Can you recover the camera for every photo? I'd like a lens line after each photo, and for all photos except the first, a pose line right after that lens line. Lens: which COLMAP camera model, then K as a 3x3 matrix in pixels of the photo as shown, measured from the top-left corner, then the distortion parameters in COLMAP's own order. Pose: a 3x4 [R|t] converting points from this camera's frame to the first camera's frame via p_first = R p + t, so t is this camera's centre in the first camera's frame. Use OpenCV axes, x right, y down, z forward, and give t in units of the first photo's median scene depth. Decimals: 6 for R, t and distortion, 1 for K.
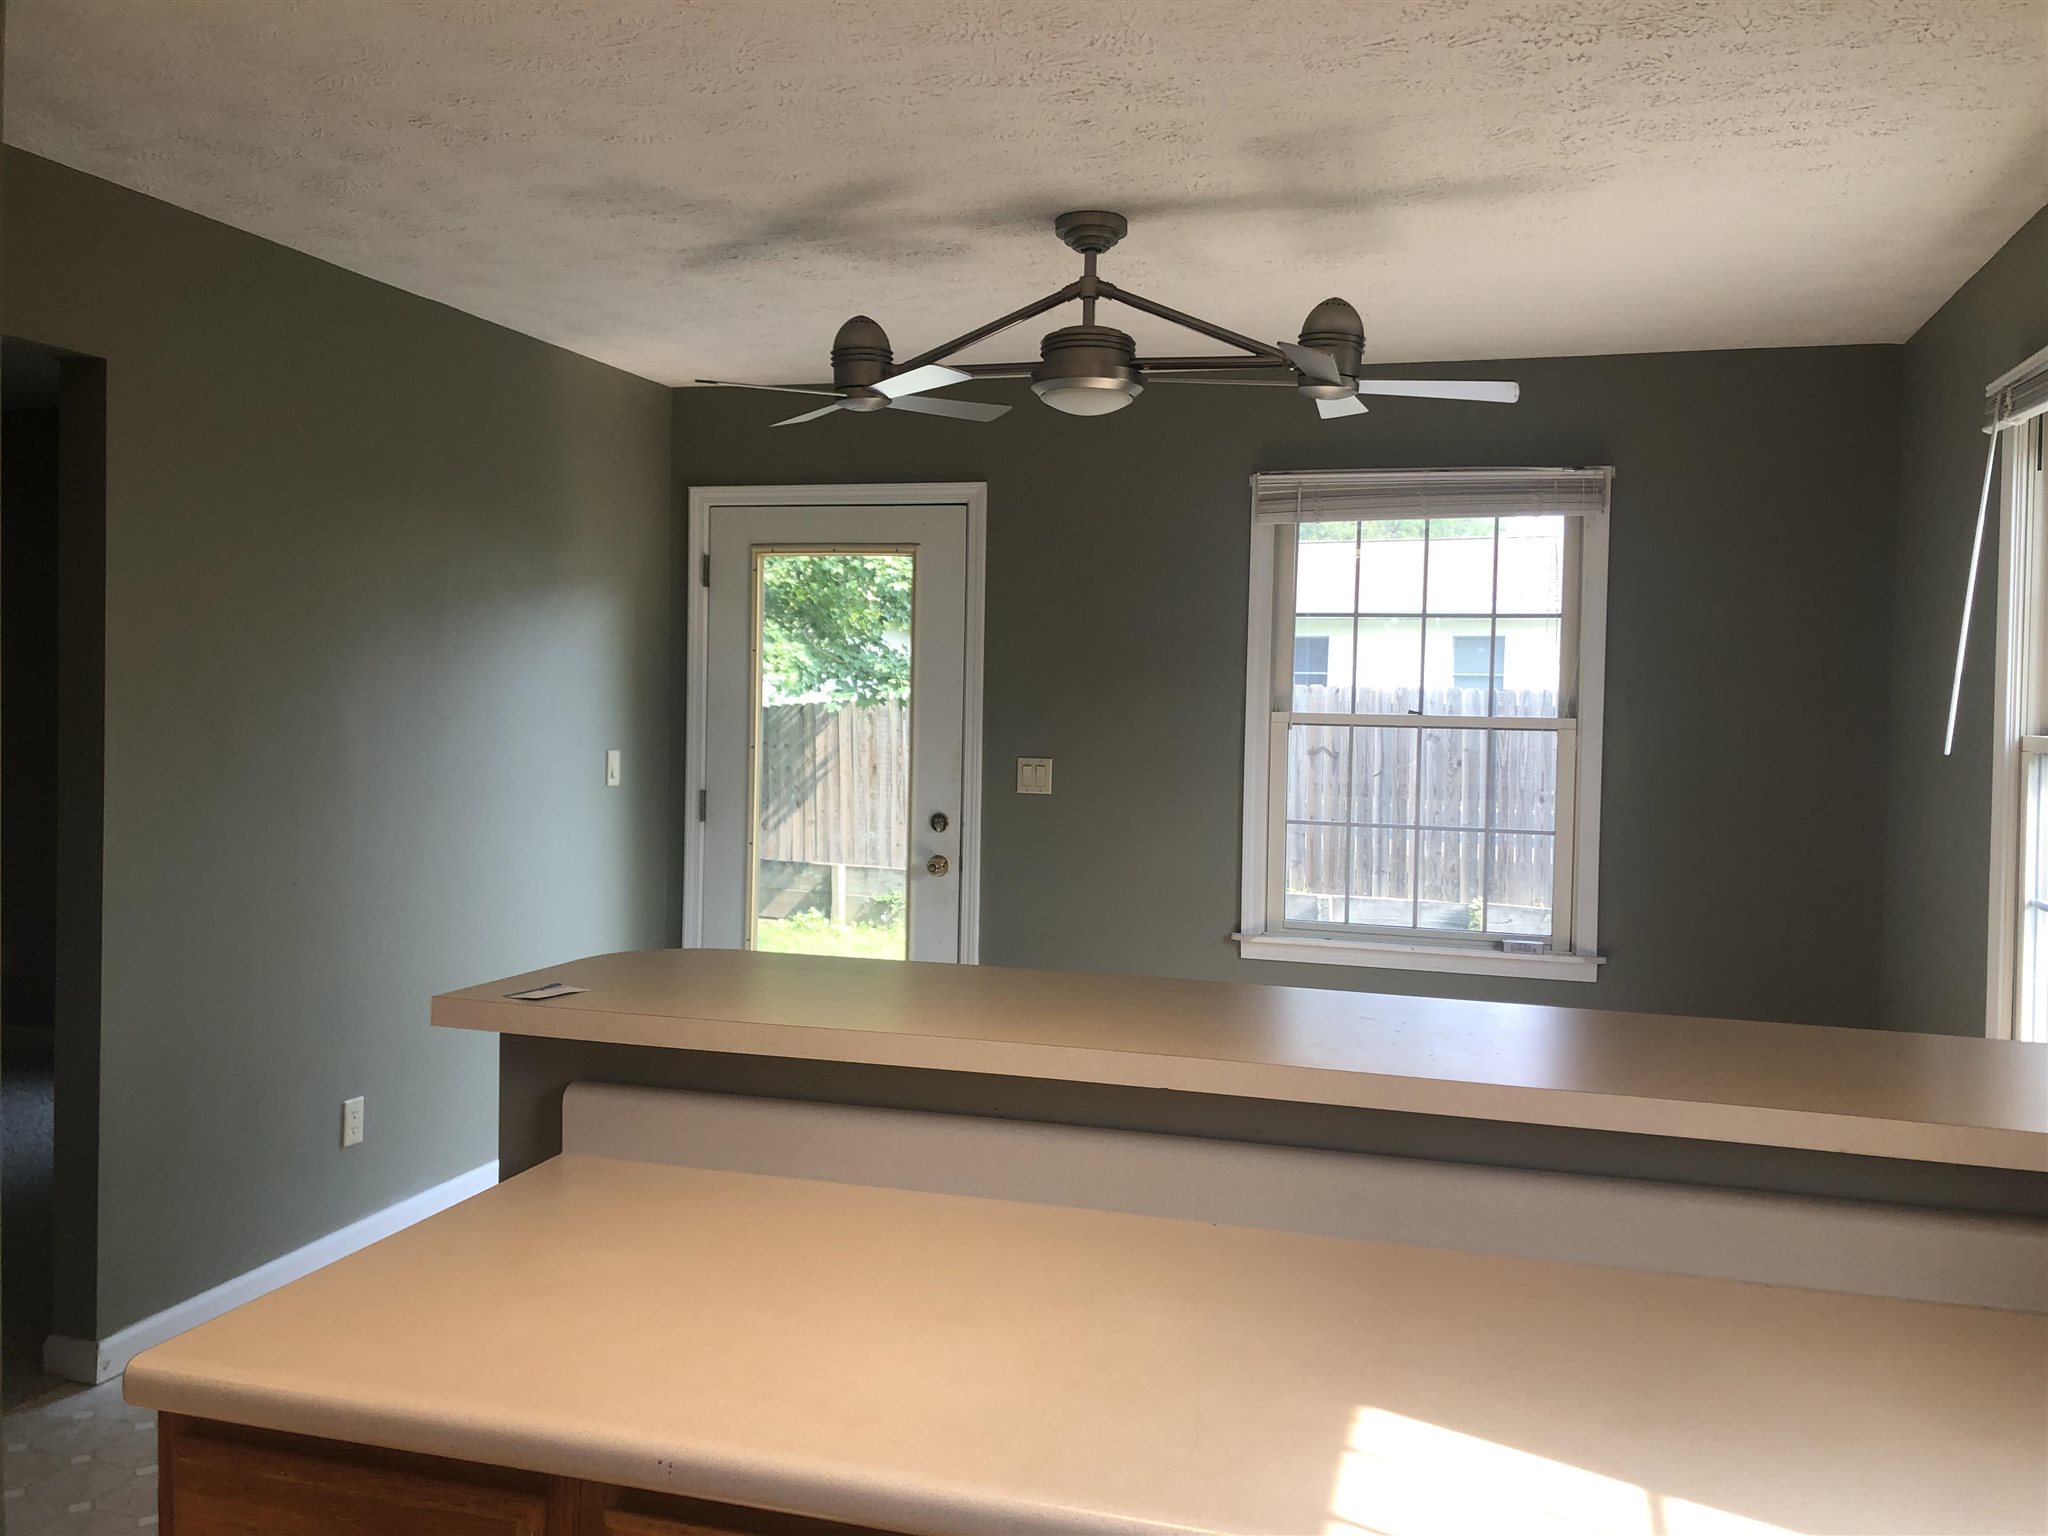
lens RADIAL K [[1661.9, 0, 1041.0], [0, 1661.9, 734.2], [0, 0, 1]] dist [0.012304, 0.004386]
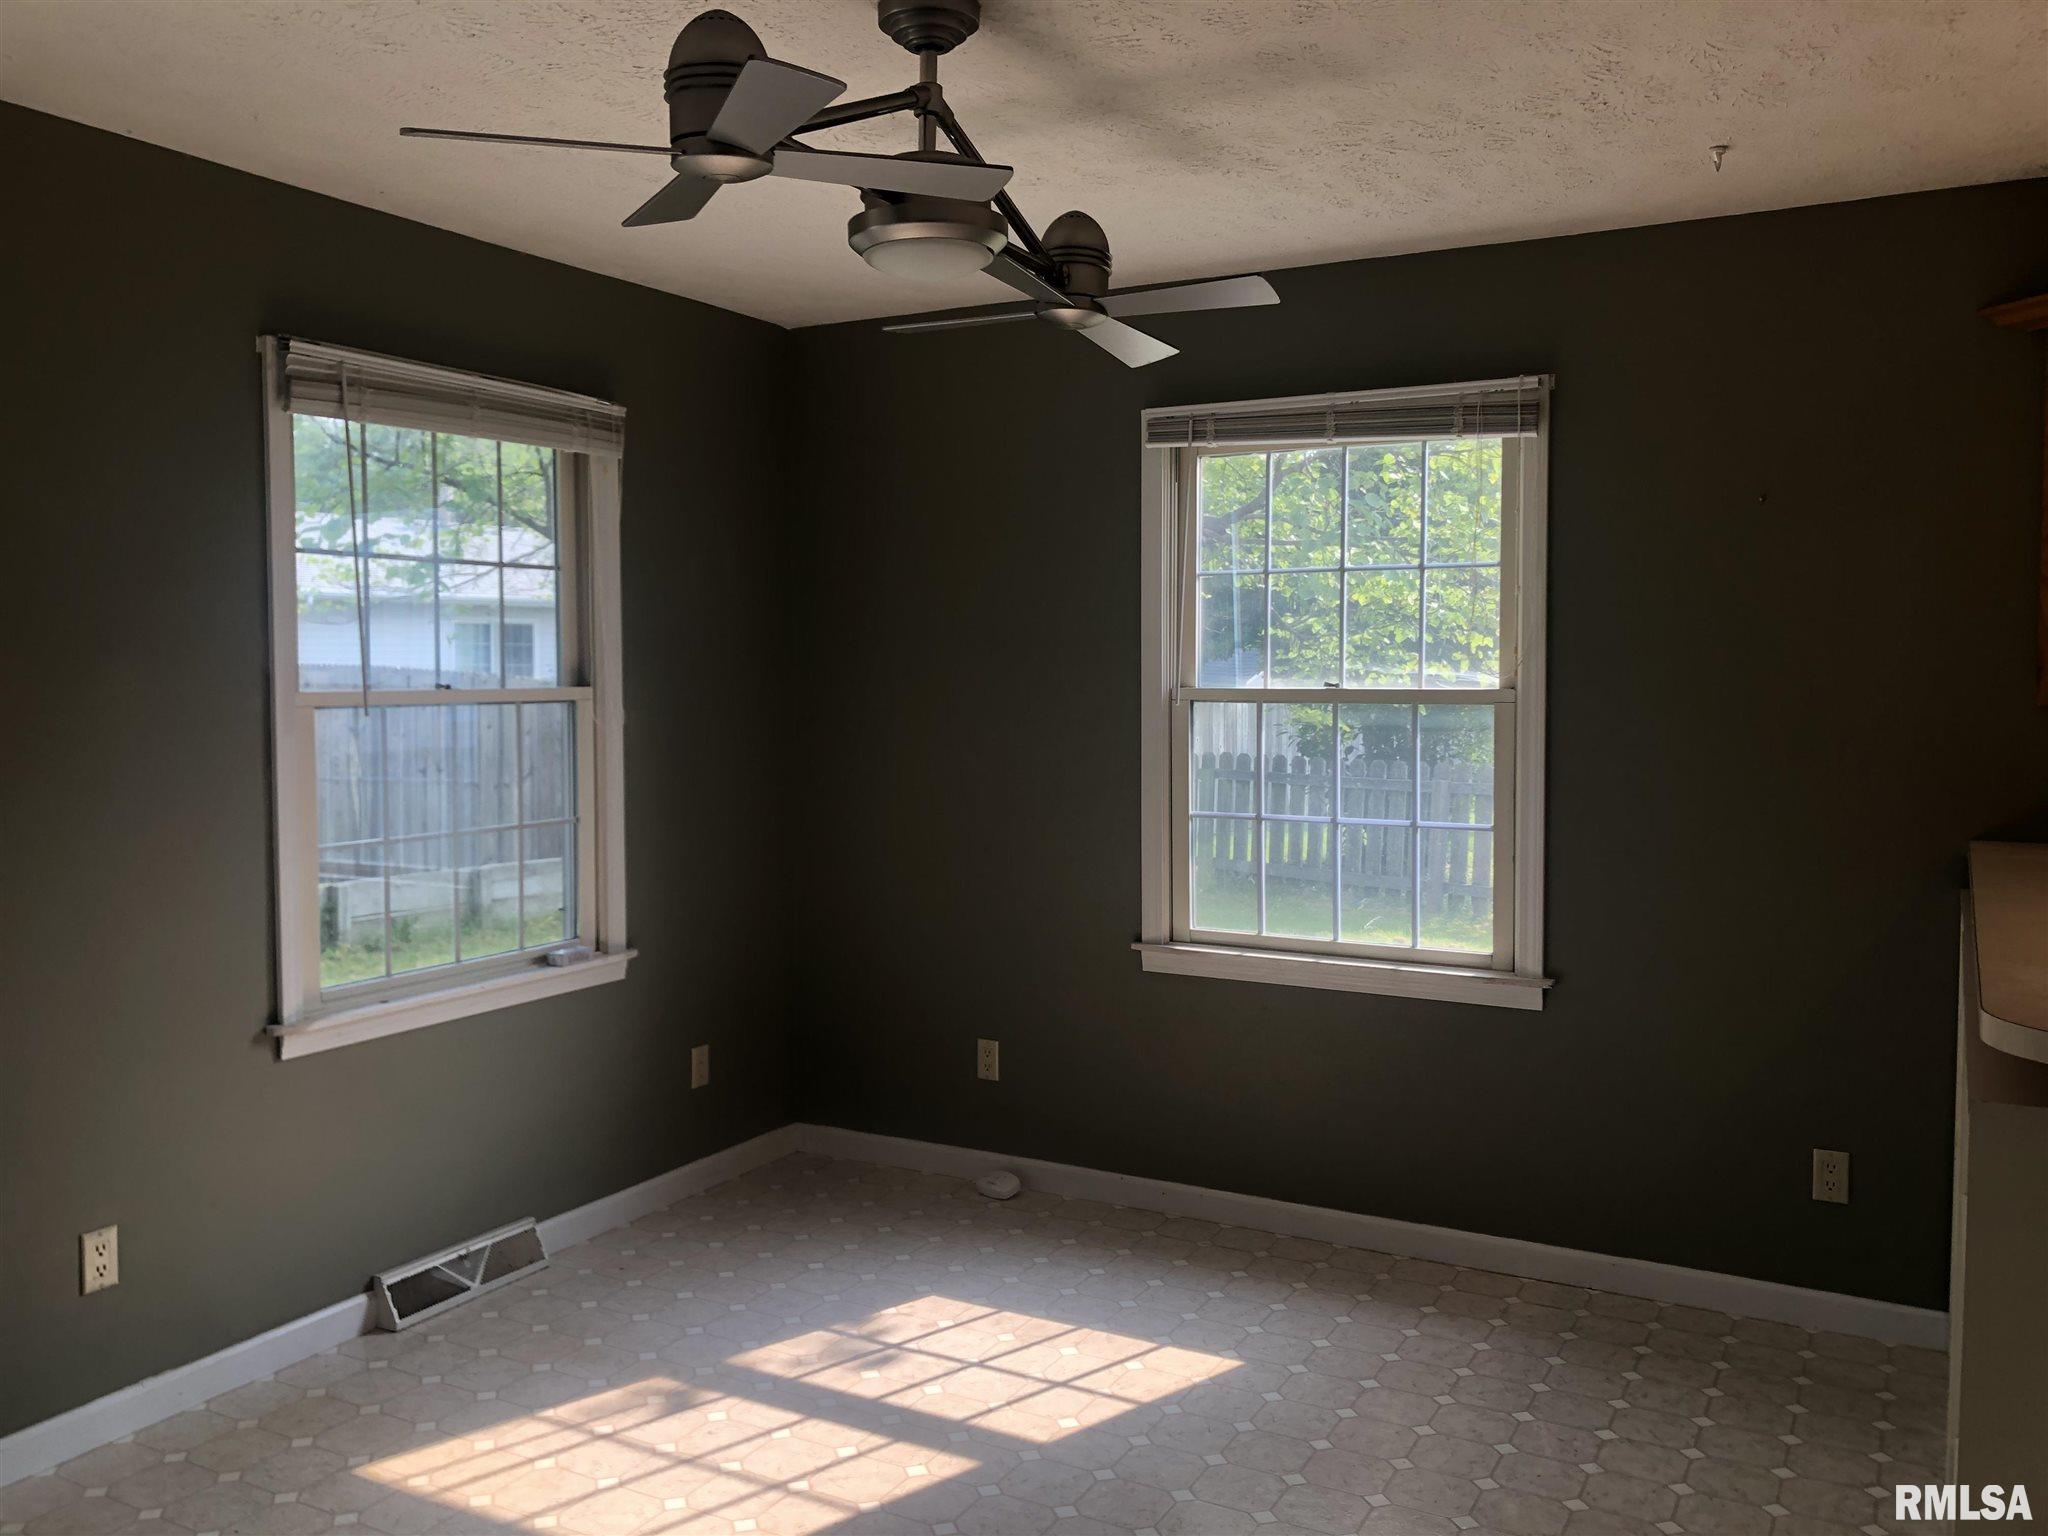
lens RADIAL K [[1661.9, 0, 1041.0], [0, 1661.9, 734.2], [0, 0, 1]] dist [0.012304, 0.004386]
pose [[0.216497, -0.062475, 0.974282, -0.491404], [0.035251, 0.997800, 0.056150, -0.025523], [-0.975647, 0.022188, 0.218223, 0.586322]]
